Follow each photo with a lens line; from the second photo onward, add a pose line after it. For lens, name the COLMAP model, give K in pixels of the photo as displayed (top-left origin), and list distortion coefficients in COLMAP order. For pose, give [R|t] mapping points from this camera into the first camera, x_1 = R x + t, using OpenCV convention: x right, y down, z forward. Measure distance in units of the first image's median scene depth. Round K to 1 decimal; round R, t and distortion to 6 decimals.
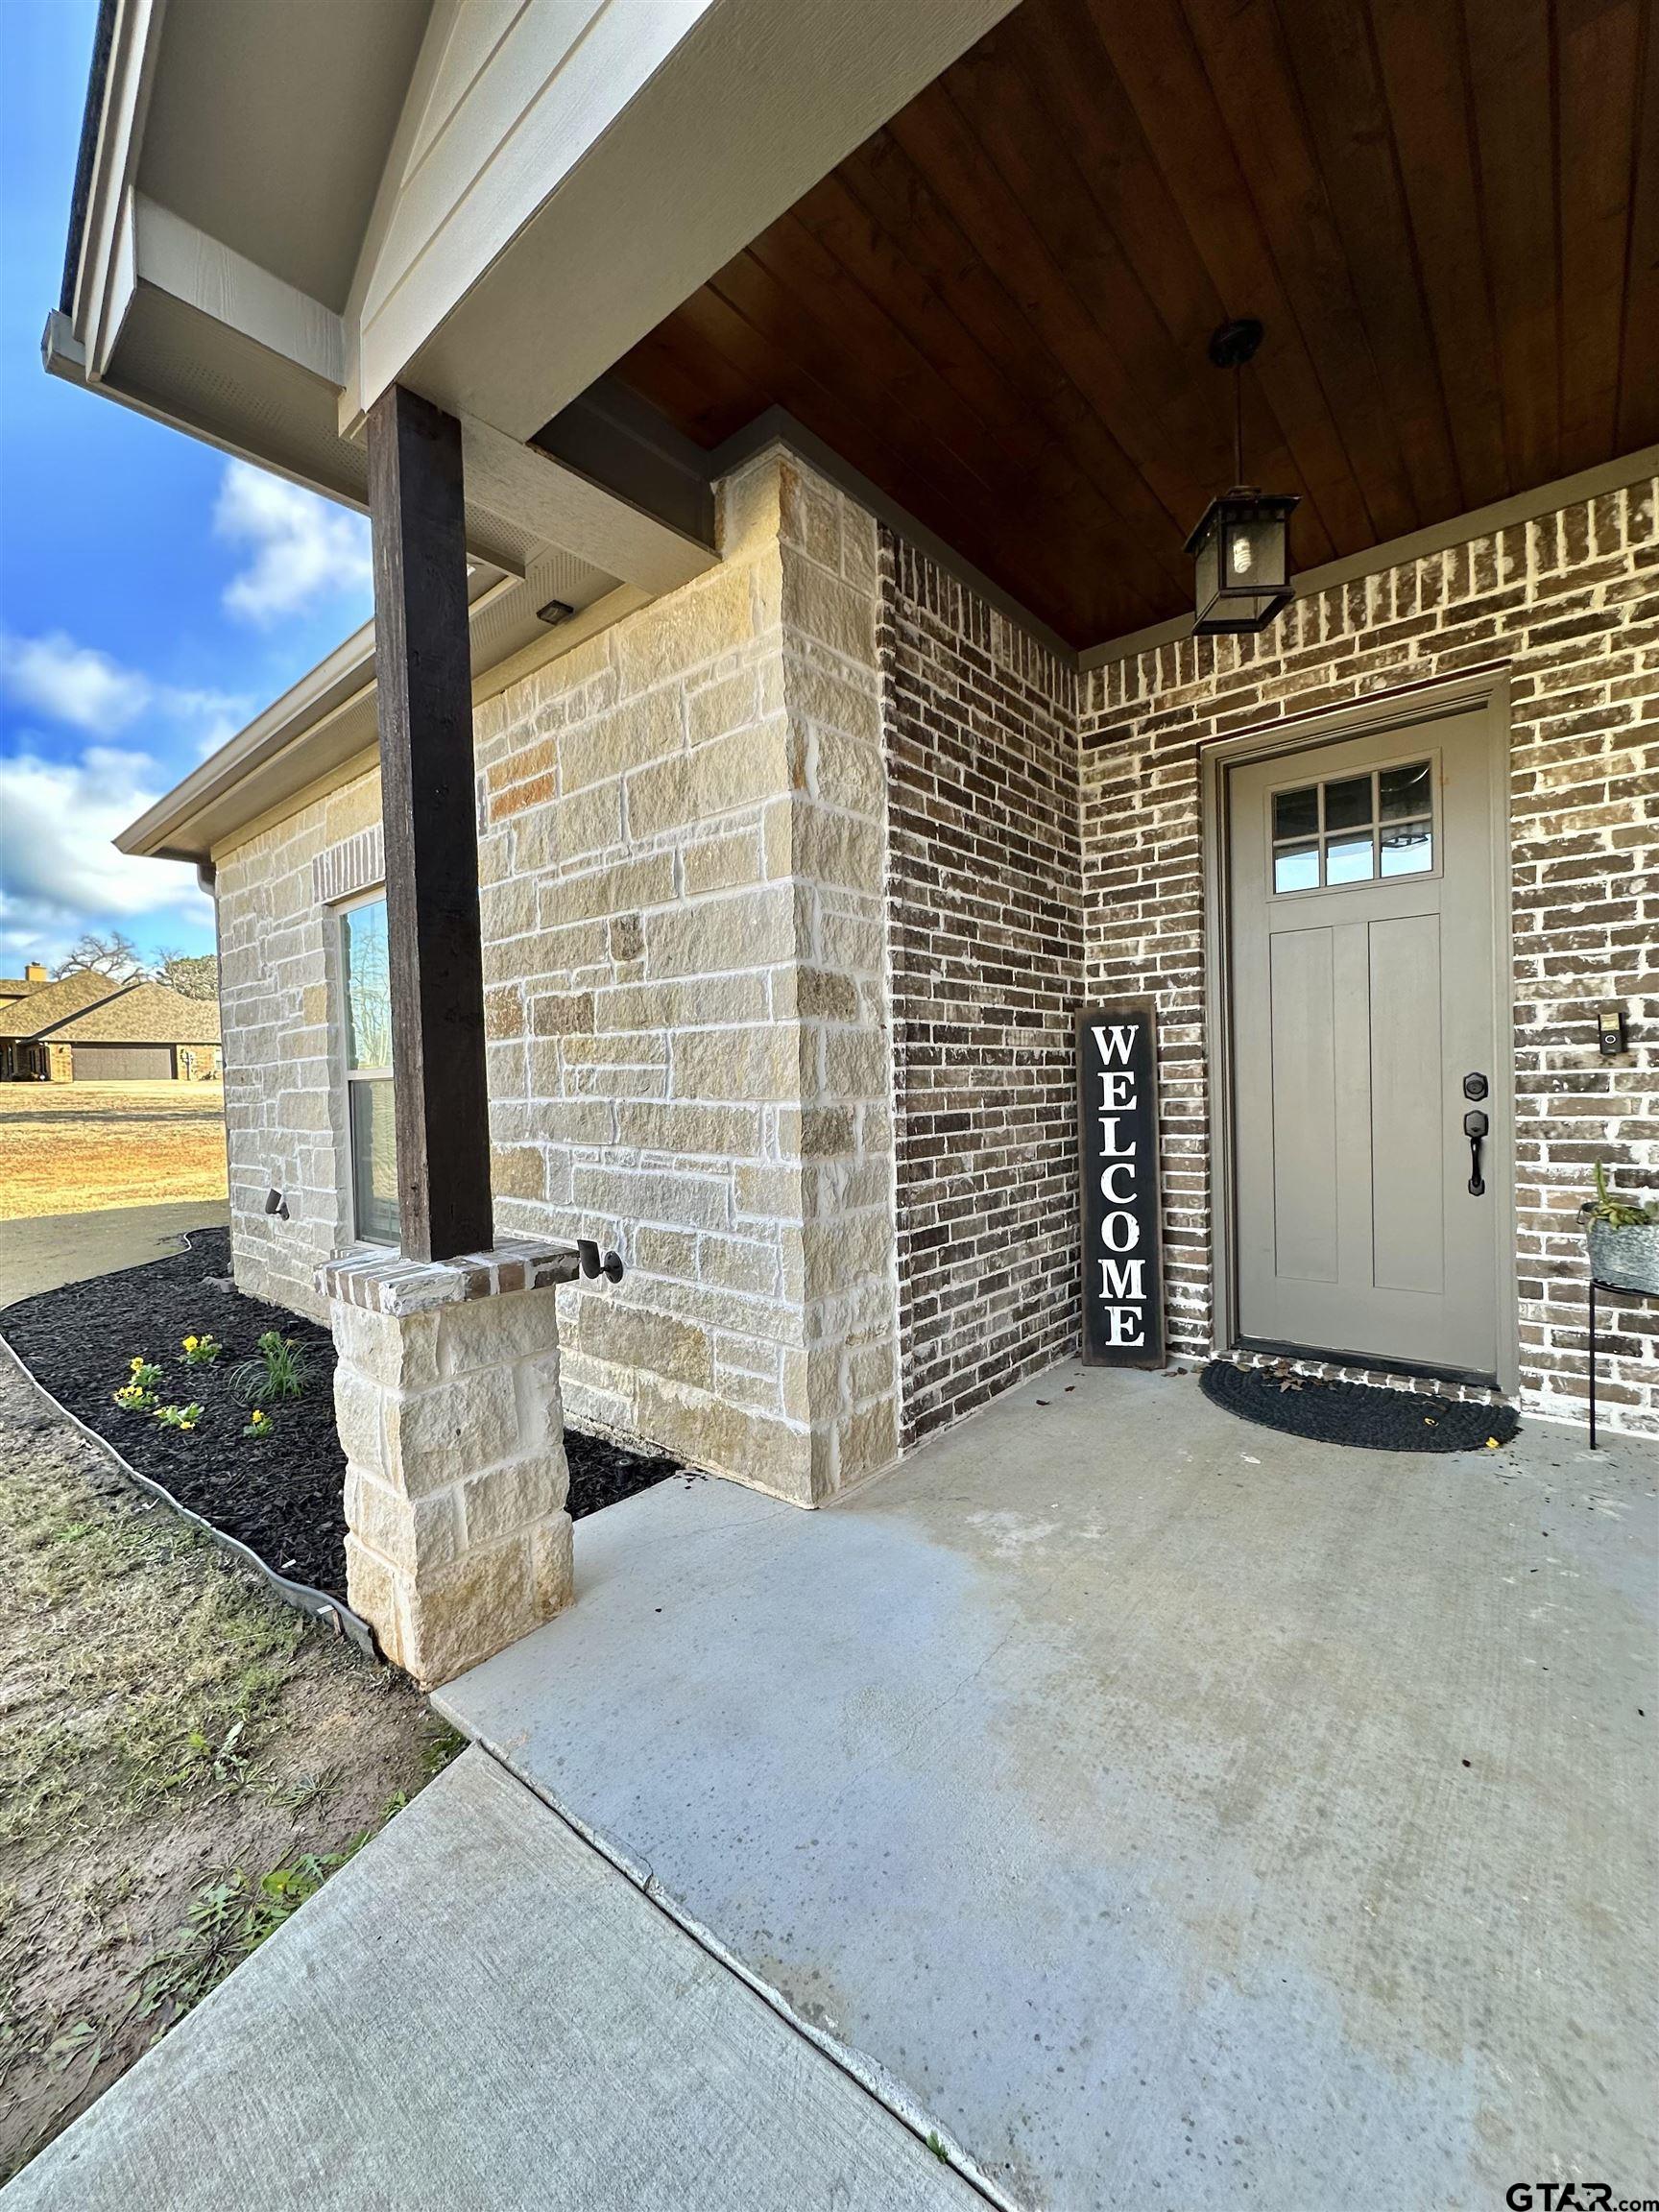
lens RADIAL K [[878.3, 0, 838.7], [0, 878.3, 1103.5], [0, 0, 1]] dist [-0.001627, 0.000060]
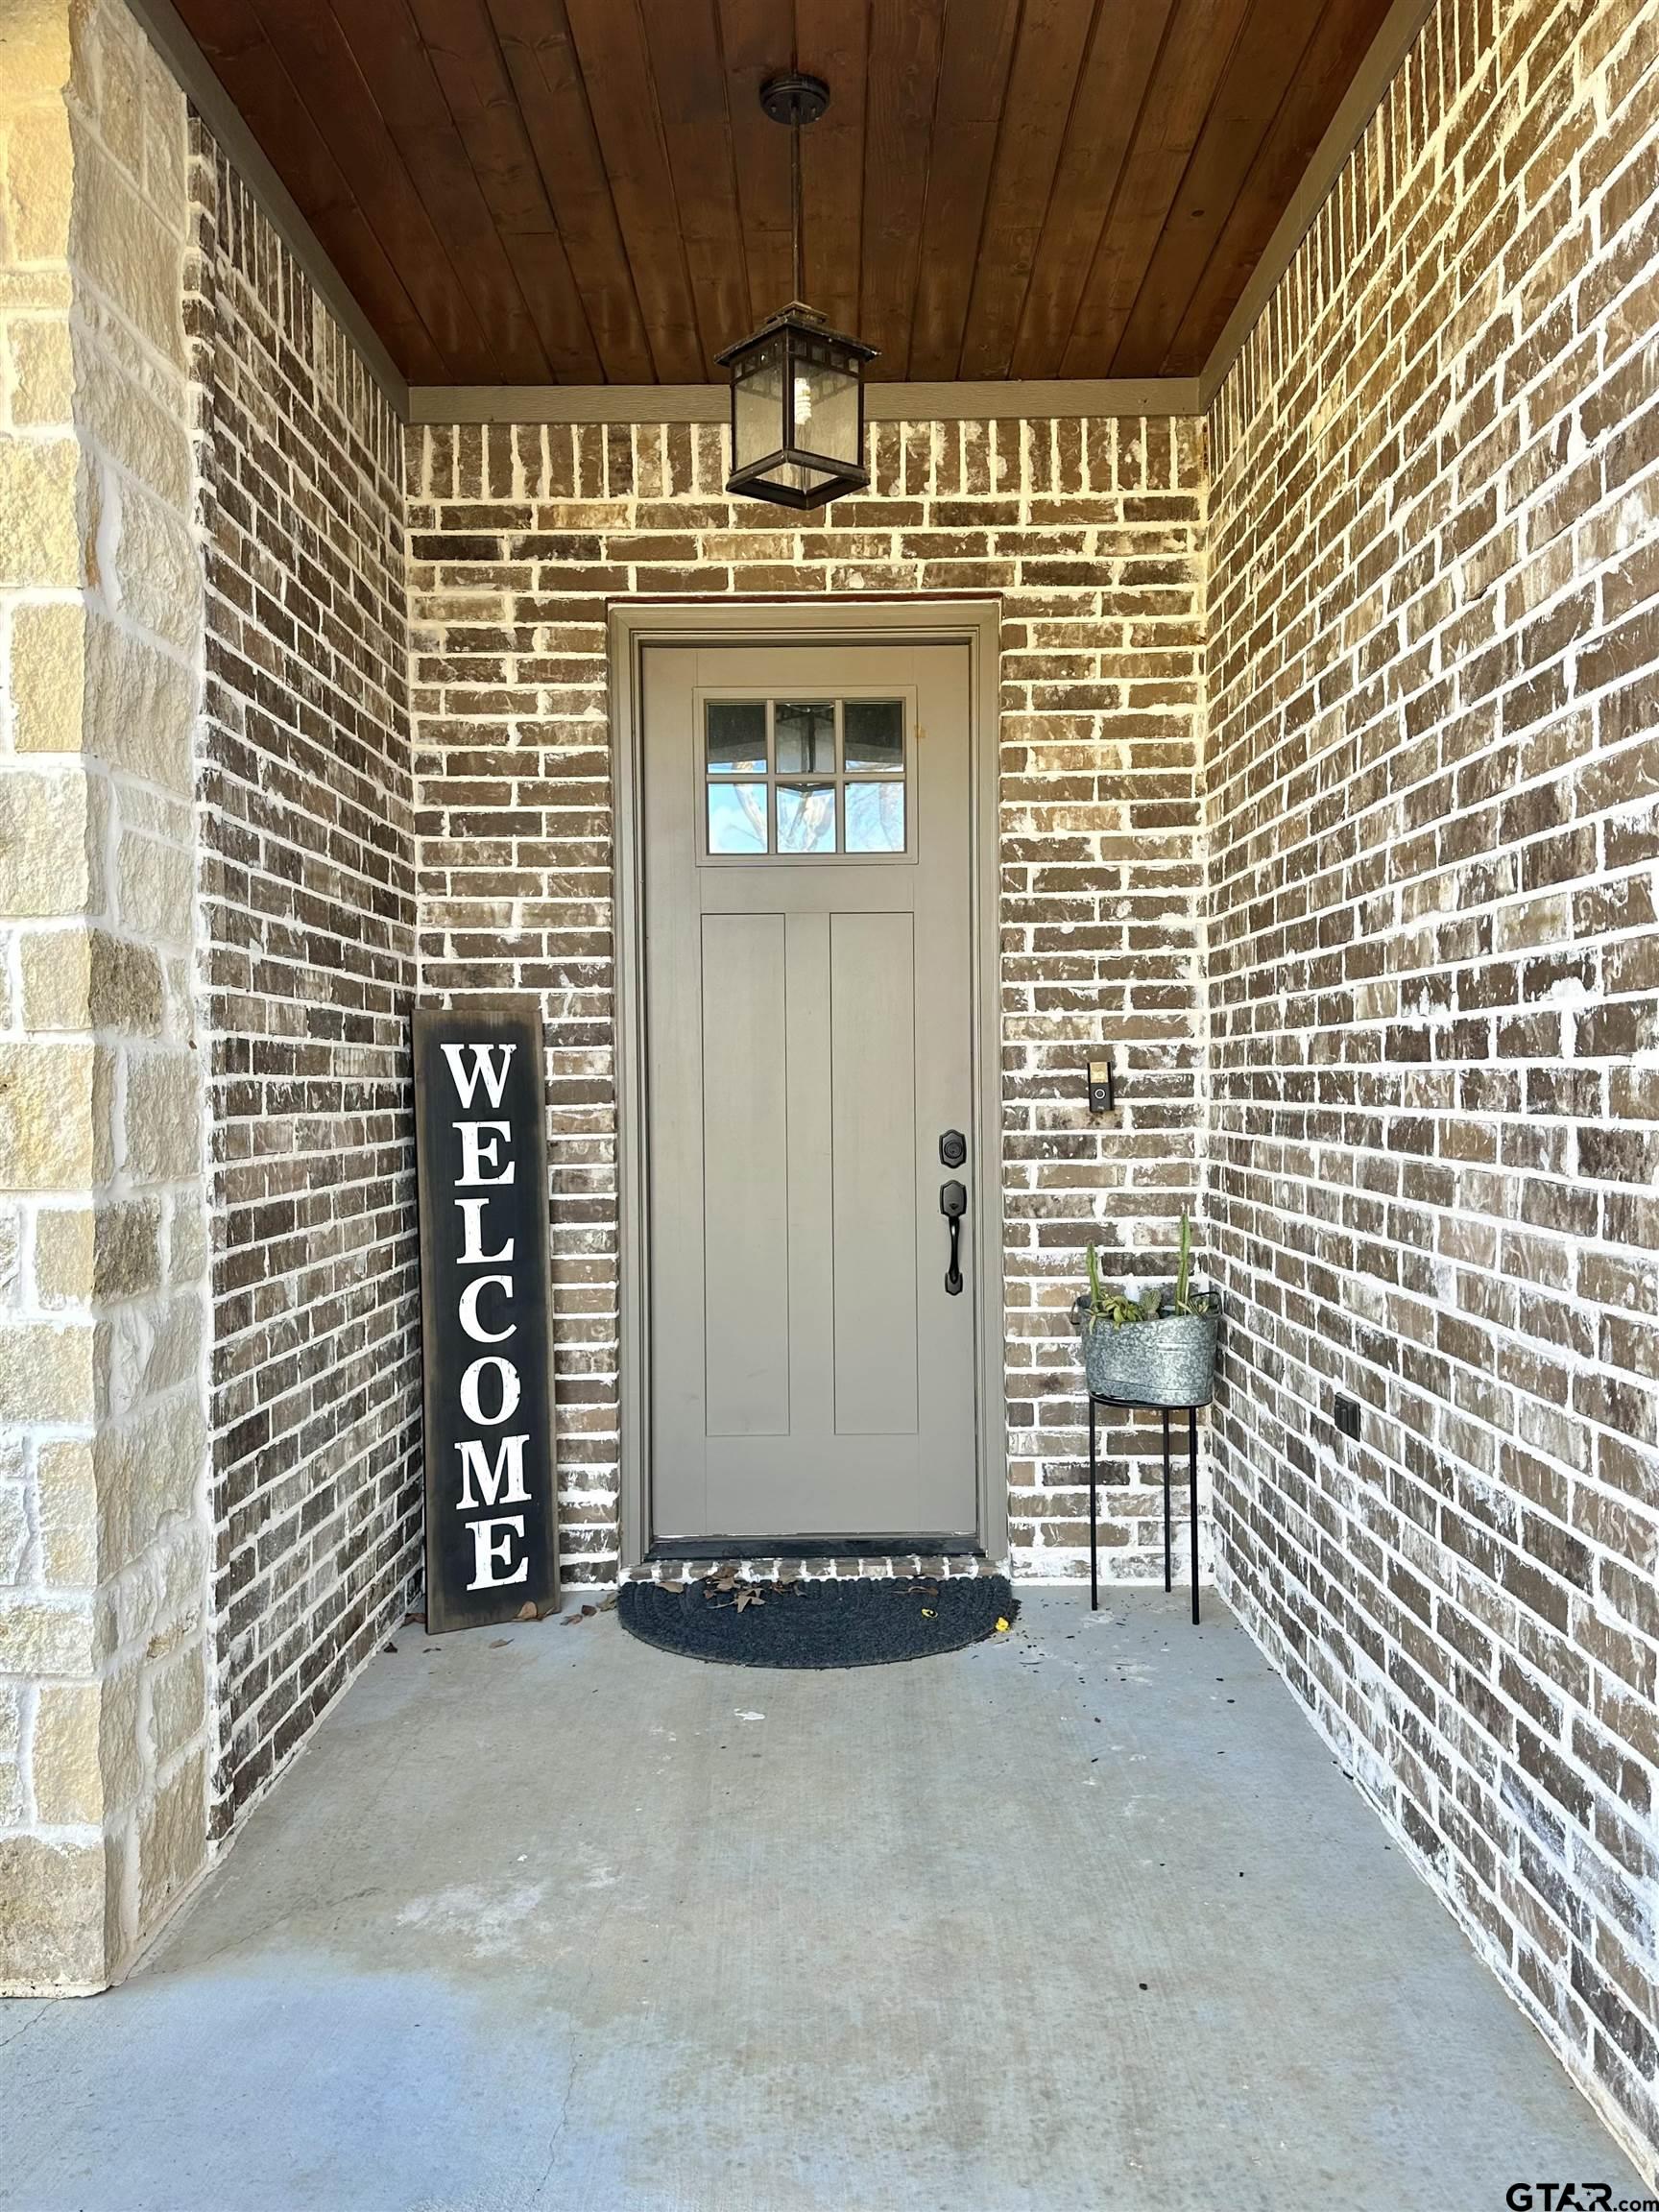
lens RADIAL K [[1701.0, 0, 840.6], [0, 1701.0, 1104.6], [0, 0, 1]] dist [0.106198, -0.137368]
pose [[0.765845, 0.014270, 0.642867, -0.304251], [0.000029, 0.999753, -0.022226, -0.027207], [-0.643025, 0.017040, 0.765655, -0.049704]]
